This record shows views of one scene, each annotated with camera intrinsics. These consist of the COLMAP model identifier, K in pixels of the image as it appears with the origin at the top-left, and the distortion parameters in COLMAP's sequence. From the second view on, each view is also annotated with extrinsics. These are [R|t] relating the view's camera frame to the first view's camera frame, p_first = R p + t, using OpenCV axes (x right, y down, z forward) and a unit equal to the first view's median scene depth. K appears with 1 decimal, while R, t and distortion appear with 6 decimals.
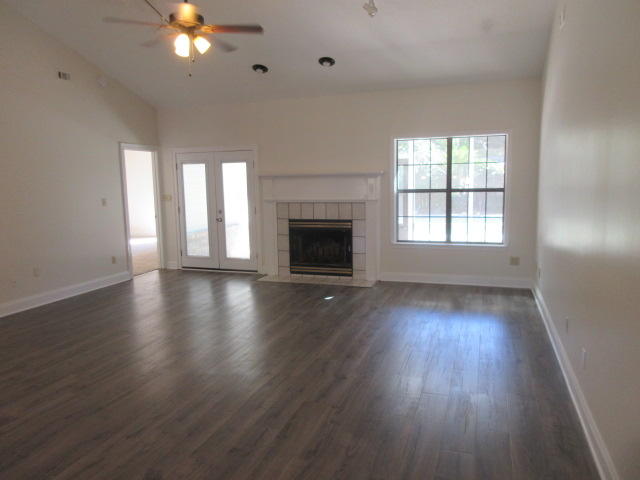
lens RADIAL K [[474.1, 0, 320.0], [0, 474.1, 240.0], [0, 0, 1]] dist [-0.003900, 0.010770]
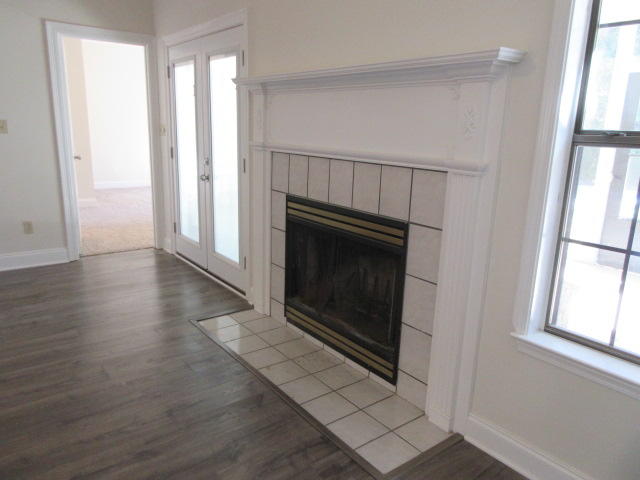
lens RADIAL K [[474.1, 0, 320.0], [0, 474.1, 240.0], [0, 0, 1]] dist [-0.003900, 0.010770]
pose [[0.837494, 0.172958, -0.518352, 0.182508], [-0.116629, 0.983307, 0.139663, -0.068019], [0.533855, -0.056512, 0.843686, 0.693908]]
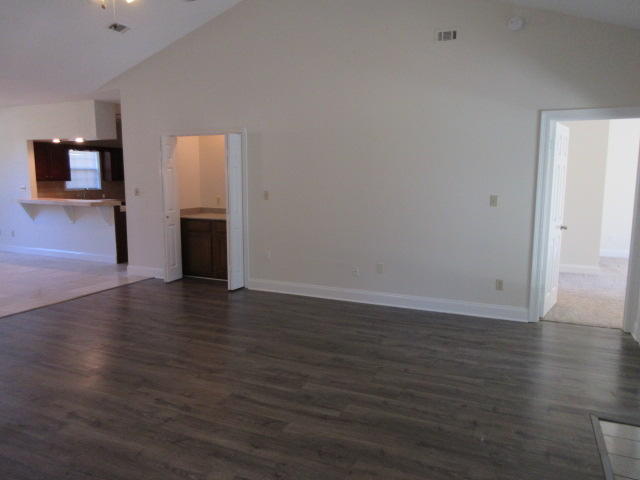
lens RADIAL K [[474.1, 0, 320.0], [0, 474.1, 240.0], [0, 0, 1]] dist [-0.003900, 0.010770]
pose [[-0.080076, 0.153777, -0.984856, 0.261063], [-0.128286, 0.978222, 0.163171, -0.101681], [0.988499, 0.139409, -0.058605, 0.772357]]
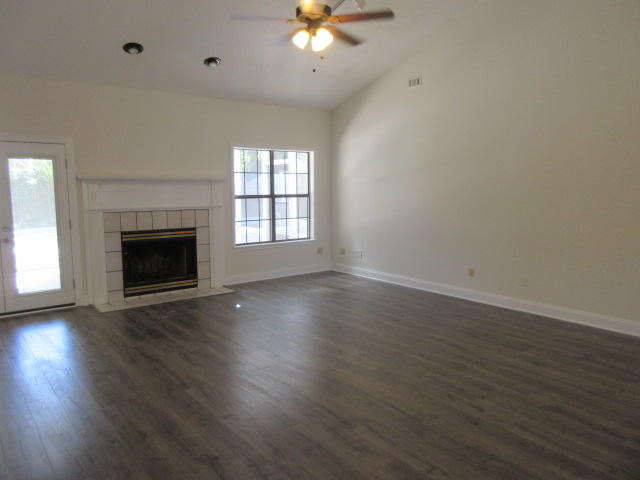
lens RADIAL K [[474.1, 0, 320.0], [0, 474.1, 240.0], [0, 0, 1]] dist [-0.003900, 0.010770]
pose [[0.525788, -0.078979, 0.846941, -0.605117], [0.098283, 0.994652, 0.031738, -0.022858], [-0.844919, 0.066553, 0.530739, 0.280826]]
